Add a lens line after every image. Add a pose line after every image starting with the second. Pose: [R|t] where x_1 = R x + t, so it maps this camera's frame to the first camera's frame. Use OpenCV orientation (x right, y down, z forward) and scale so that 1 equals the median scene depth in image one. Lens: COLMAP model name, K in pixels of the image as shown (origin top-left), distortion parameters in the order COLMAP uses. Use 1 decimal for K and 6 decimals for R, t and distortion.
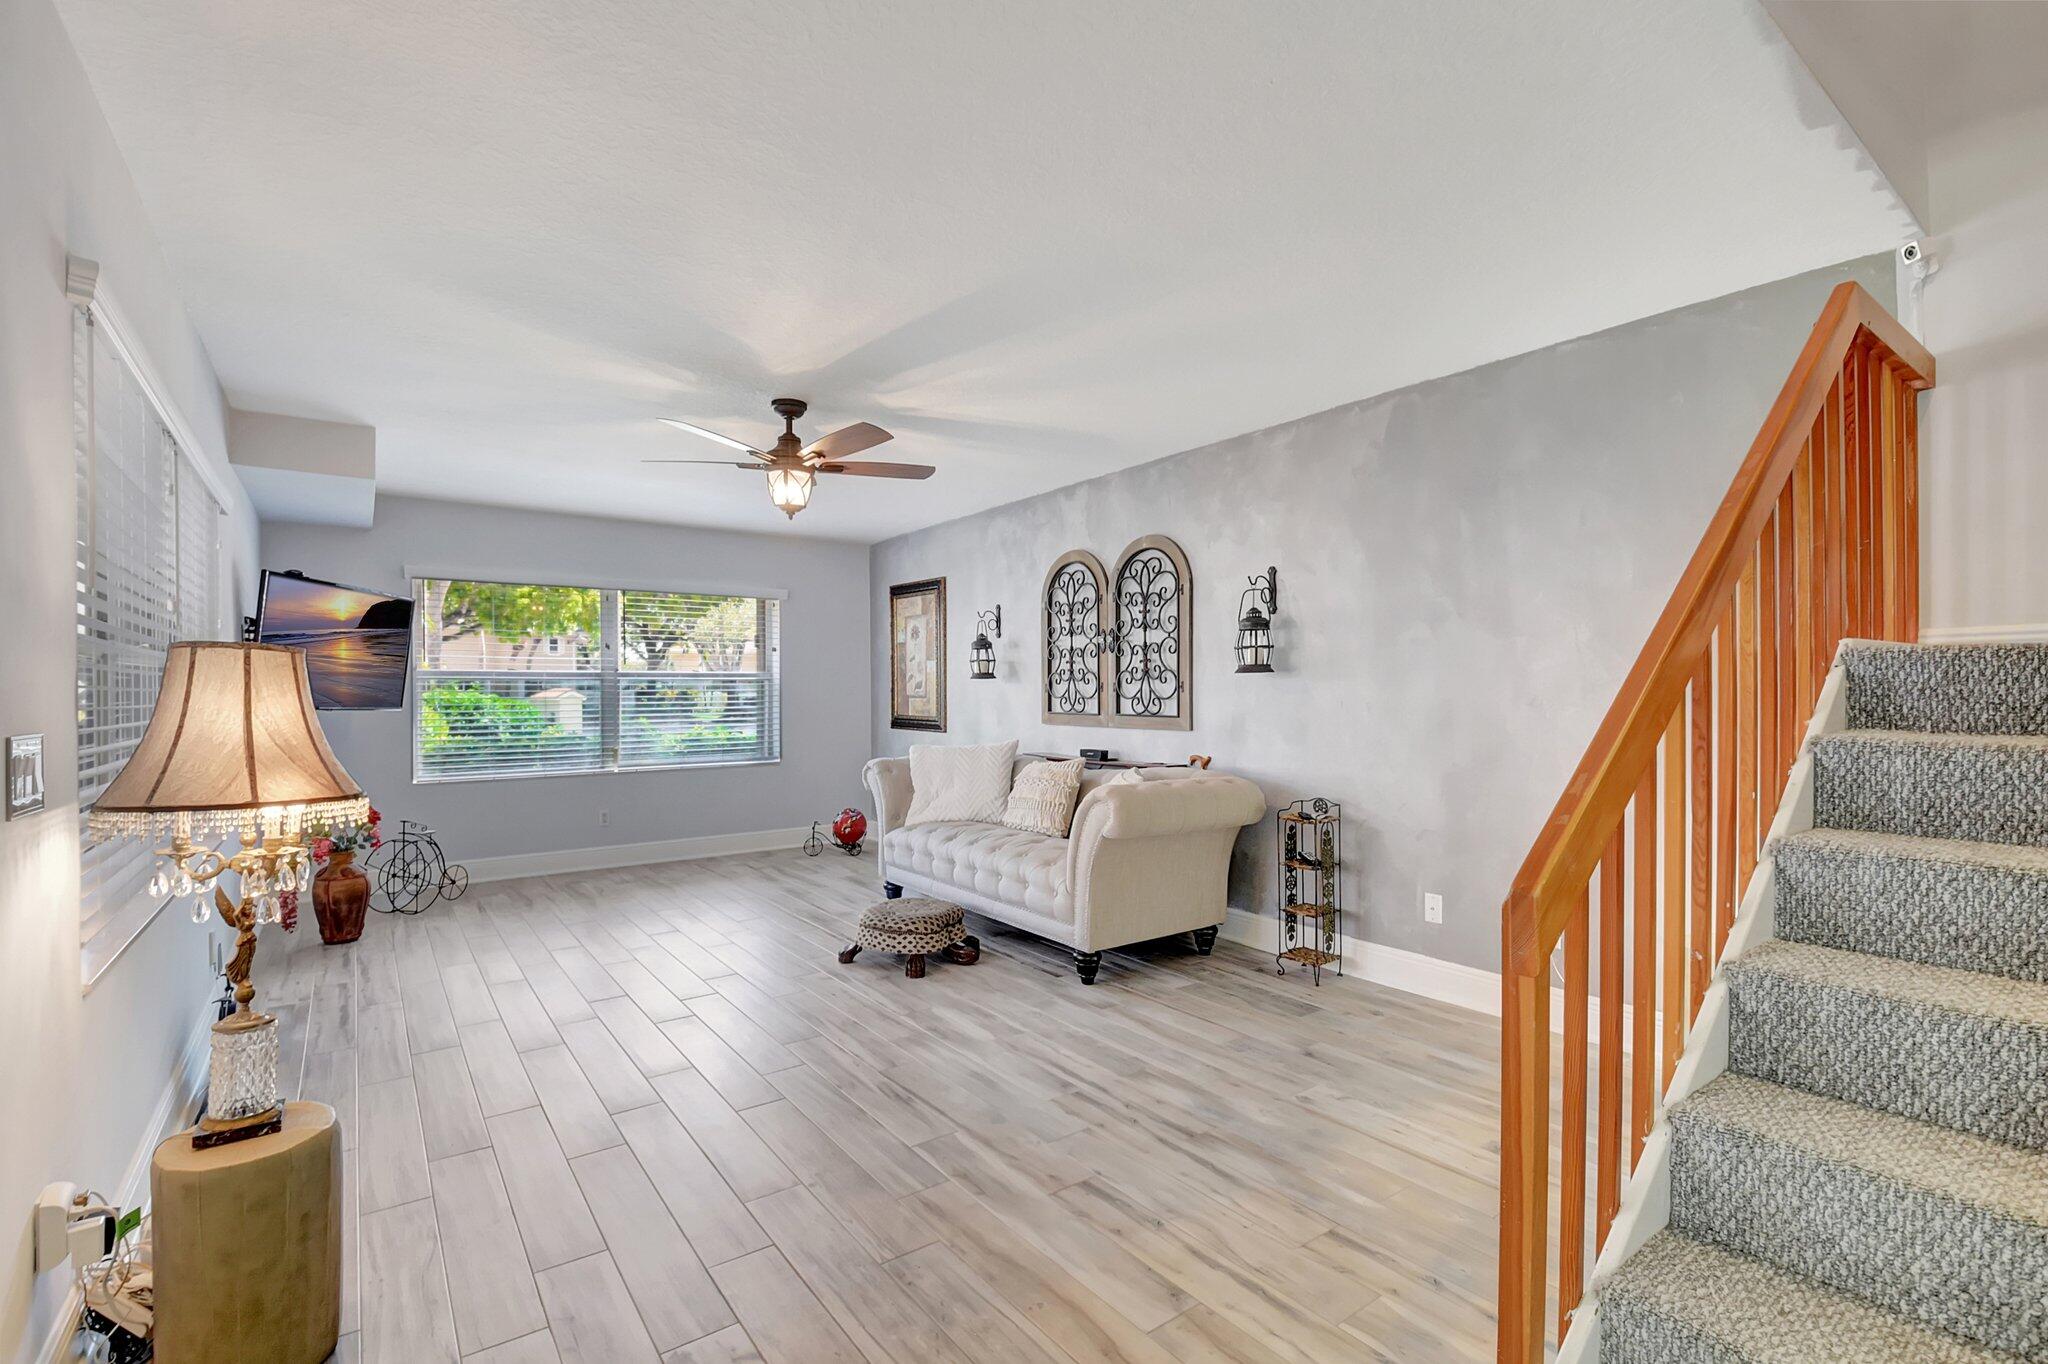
lens RADIAL K [[914.8, 0, 1009.0], [0, 914.8, 705.6], [0, 0, 1]] dist [0.012577, -0.019544]
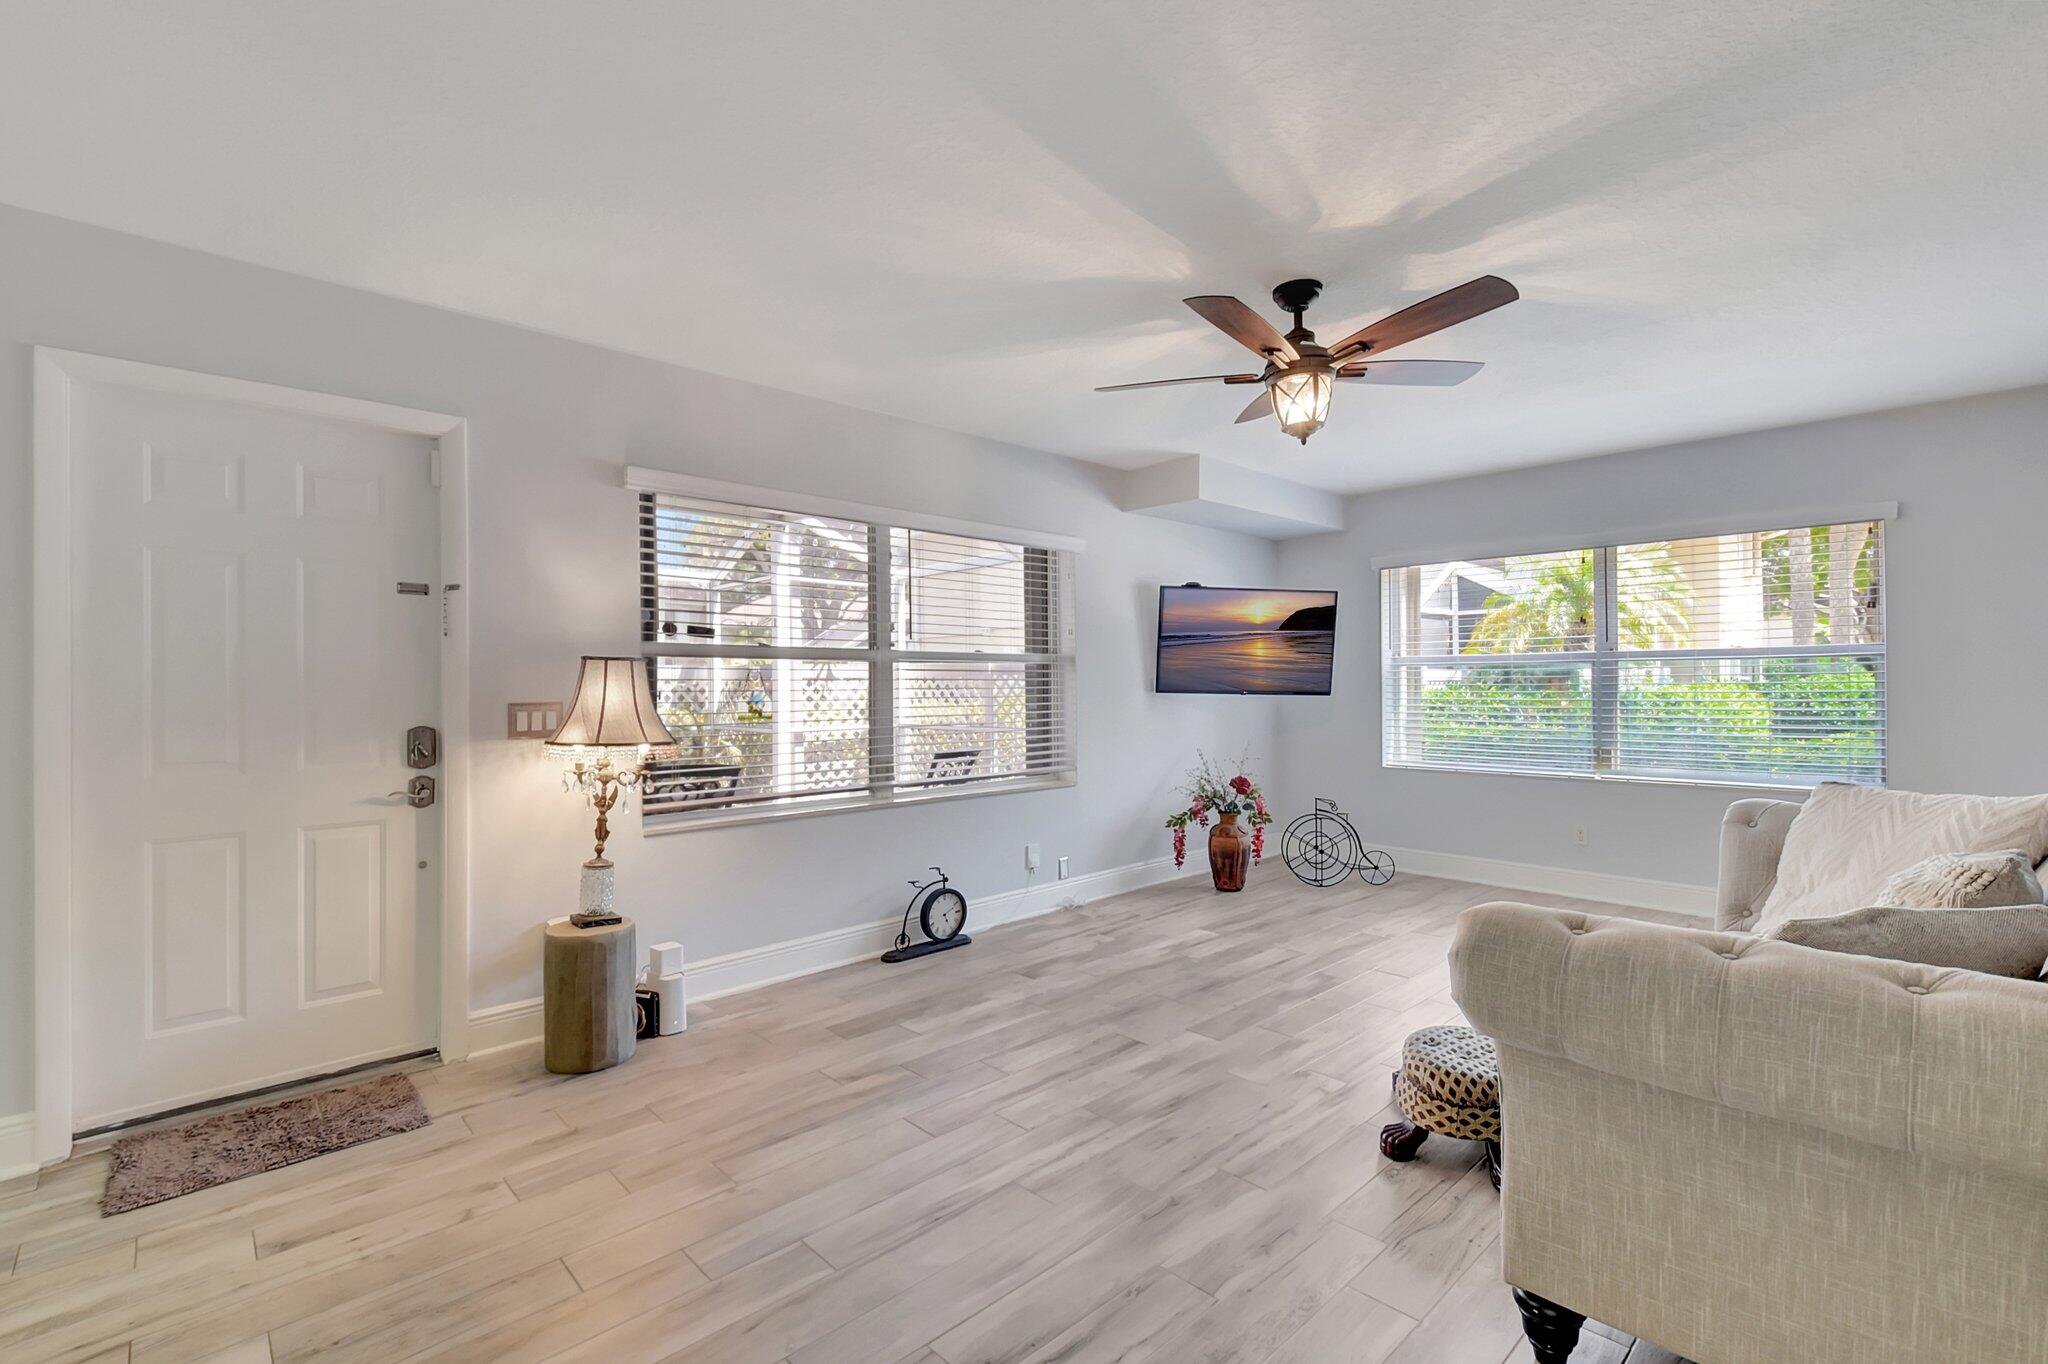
lens RADIAL K [[914.8, 0, 1020.1], [0, 914.8, 679.3], [0, 0, 1]] dist [0.012577, -0.019544]
pose [[0.142739, -0.003967, -0.989752, 0.394520], [-0.008990, 0.999946, -0.005305, -0.007870], [0.989719, 0.009655, 0.142696, 0.578909]]
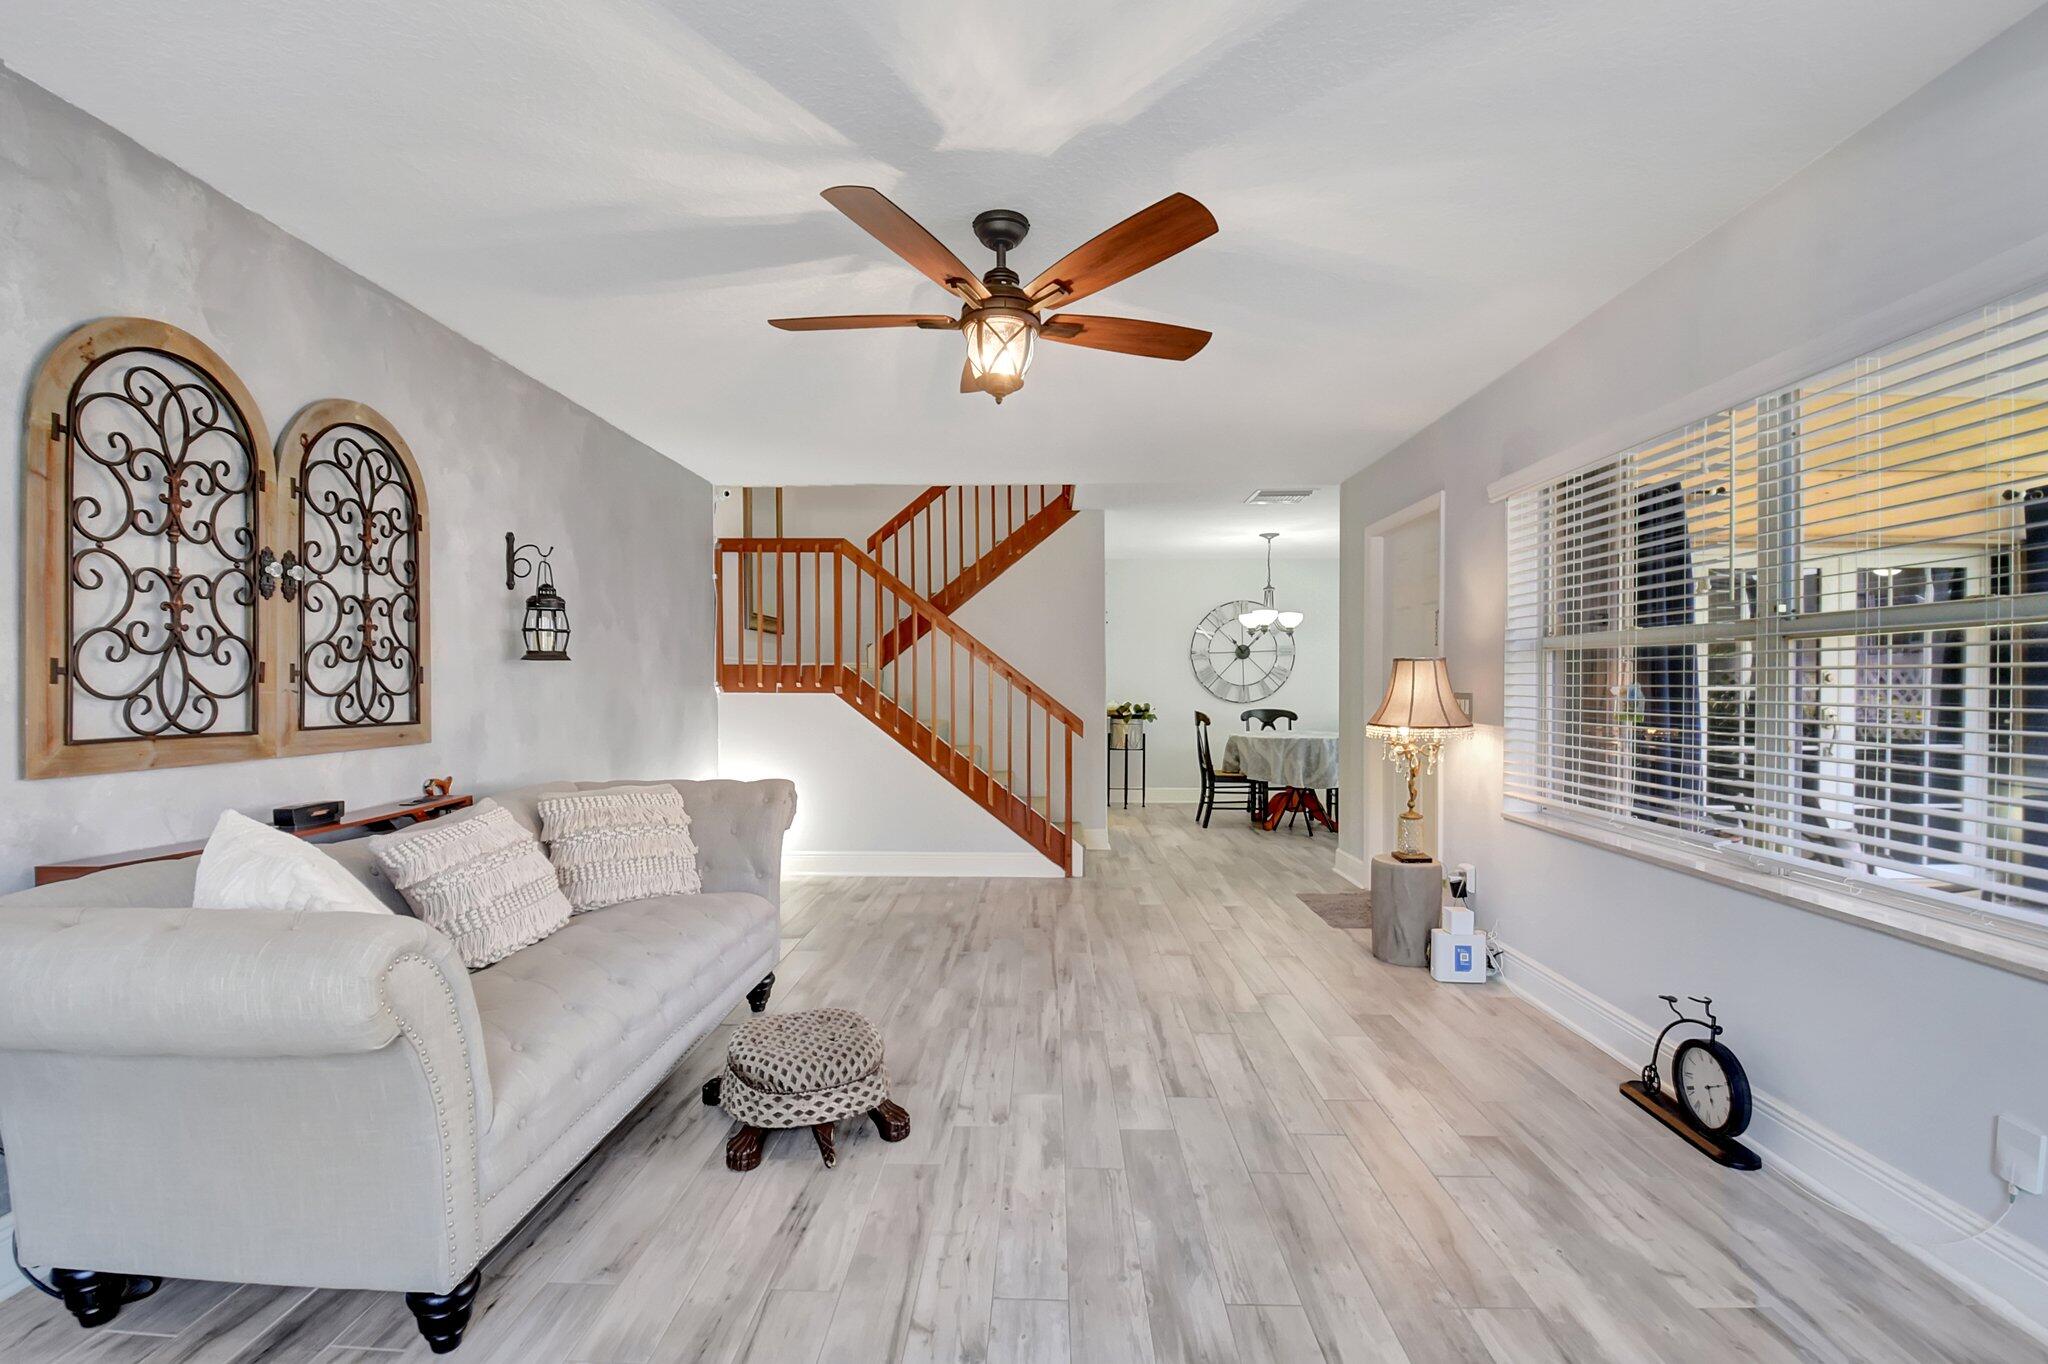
lens RADIAL K [[914.8, 0, 1004.6], [0, 914.8, 697.0], [0, 0, 1]] dist [0.012577, -0.019544]
pose [[-0.787291, -0.003908, 0.616569, -0.544238], [0.014318, 0.999594, 0.024618, -0.015401], [-0.616415, 0.028209, -0.786916, 1.293275]]
